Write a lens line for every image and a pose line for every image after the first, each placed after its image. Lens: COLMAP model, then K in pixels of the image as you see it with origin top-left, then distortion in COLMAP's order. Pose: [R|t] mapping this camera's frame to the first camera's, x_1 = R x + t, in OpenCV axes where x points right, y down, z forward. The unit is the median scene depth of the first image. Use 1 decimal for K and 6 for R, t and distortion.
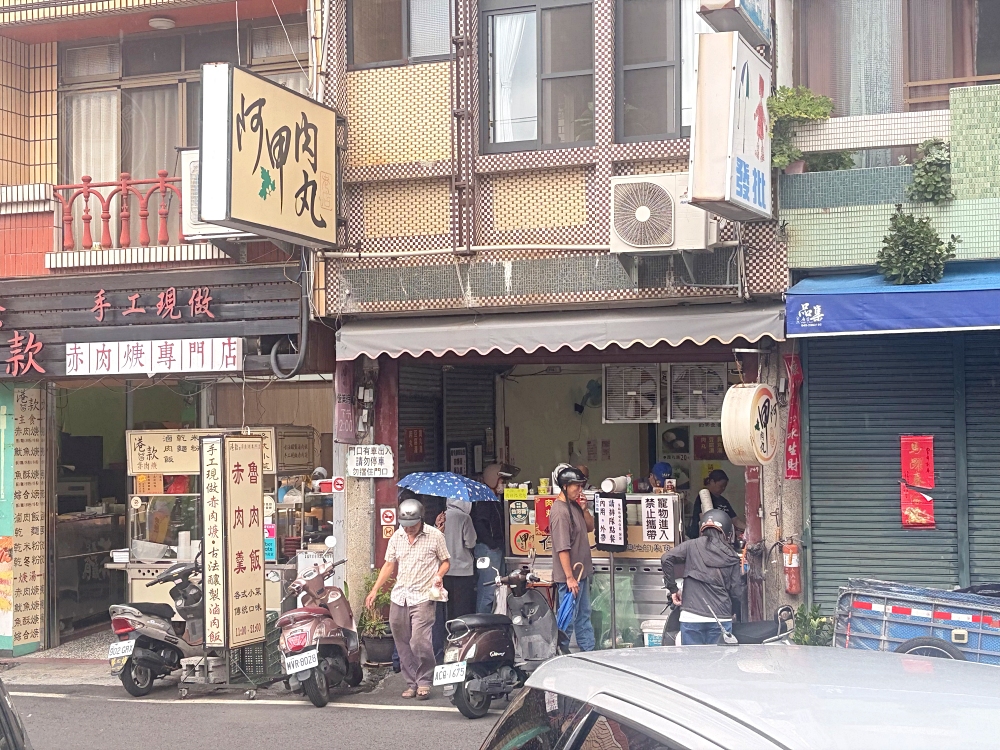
lens RADIAL K [[1522.6, 0, 499.2], [0, 1522.6, 370.7], [0, 0, 1]] dist [0.222851, 0.000000]
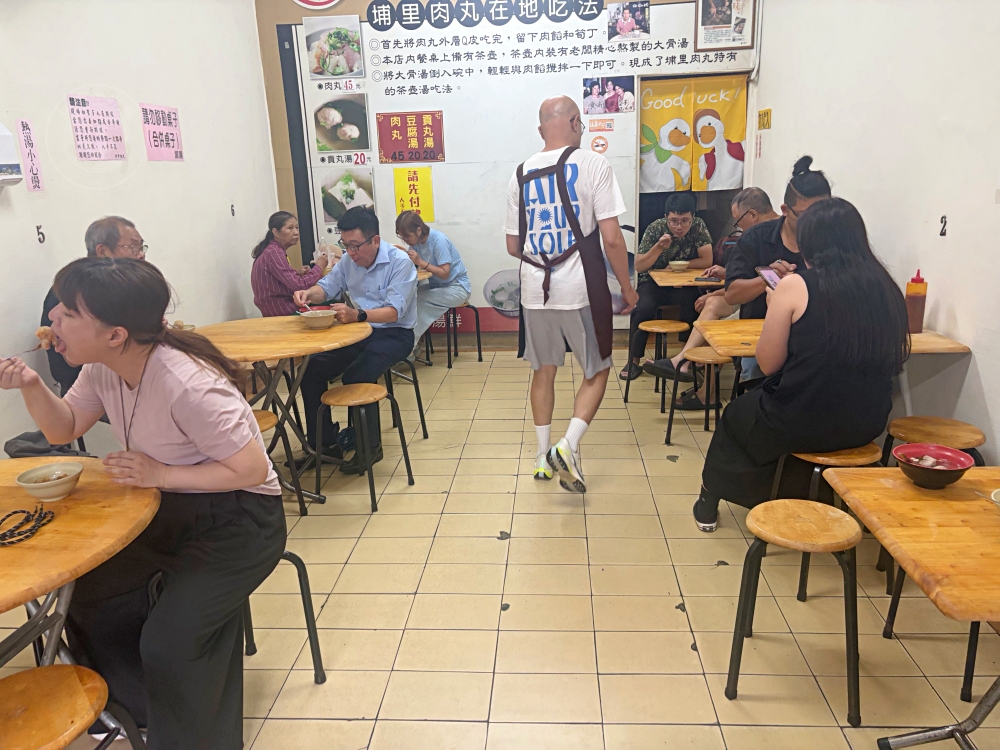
lens RADIAL K [[760.3, 0, 500.3], [0, 760.3, 370.9], [0, 0, 1]] dist [0.041958, -0.051883]
pose [[0.957406, -0.095332, 0.272552, 0.148618], [0.011910, 0.956159, 0.292604, 0.084028], [-0.288498, -0.276895, 0.916569, 1.217577]]
